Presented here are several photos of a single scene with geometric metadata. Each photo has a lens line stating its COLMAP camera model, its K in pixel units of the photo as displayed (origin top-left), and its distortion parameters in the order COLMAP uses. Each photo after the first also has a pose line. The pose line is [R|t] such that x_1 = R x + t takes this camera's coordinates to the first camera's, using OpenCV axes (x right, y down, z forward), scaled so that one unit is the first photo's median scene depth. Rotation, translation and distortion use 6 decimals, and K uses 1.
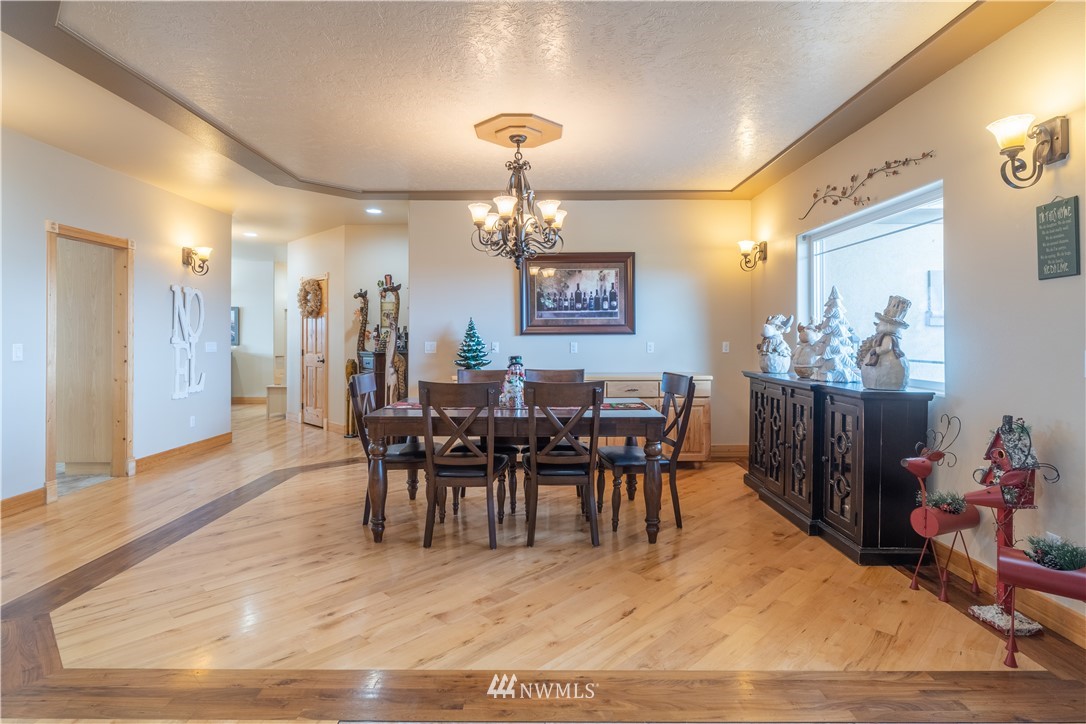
lens RADIAL K [[610.3, 0, 543.1], [0, 610.3, 334.3], [0, 0, 1]] dist [-0.000851, -0.000453]
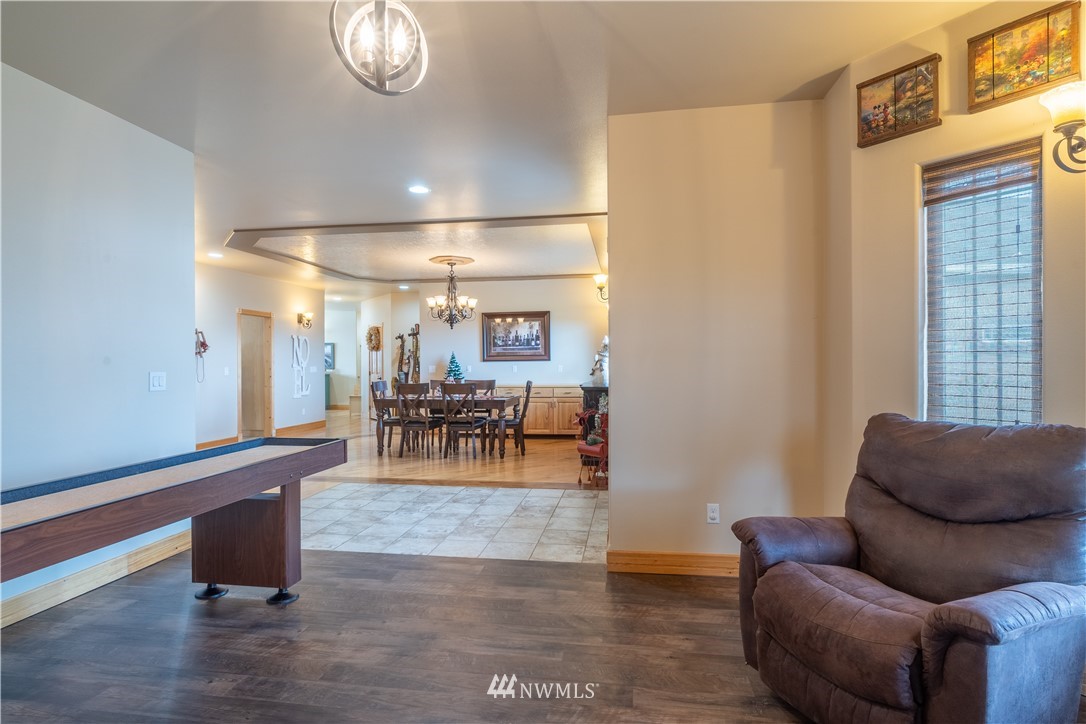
lens RADIAL K [[629.9, 0, 543.0], [0, 629.9, 362.0], [0, 0, 1]] dist [0.001333, -0.000072]
pose [[0.987000, -0.006081, -0.160607, 0.405501], [0.006782, 0.999970, 0.003819, -0.002865], [0.160579, -0.004858, 0.987011, -0.692679]]
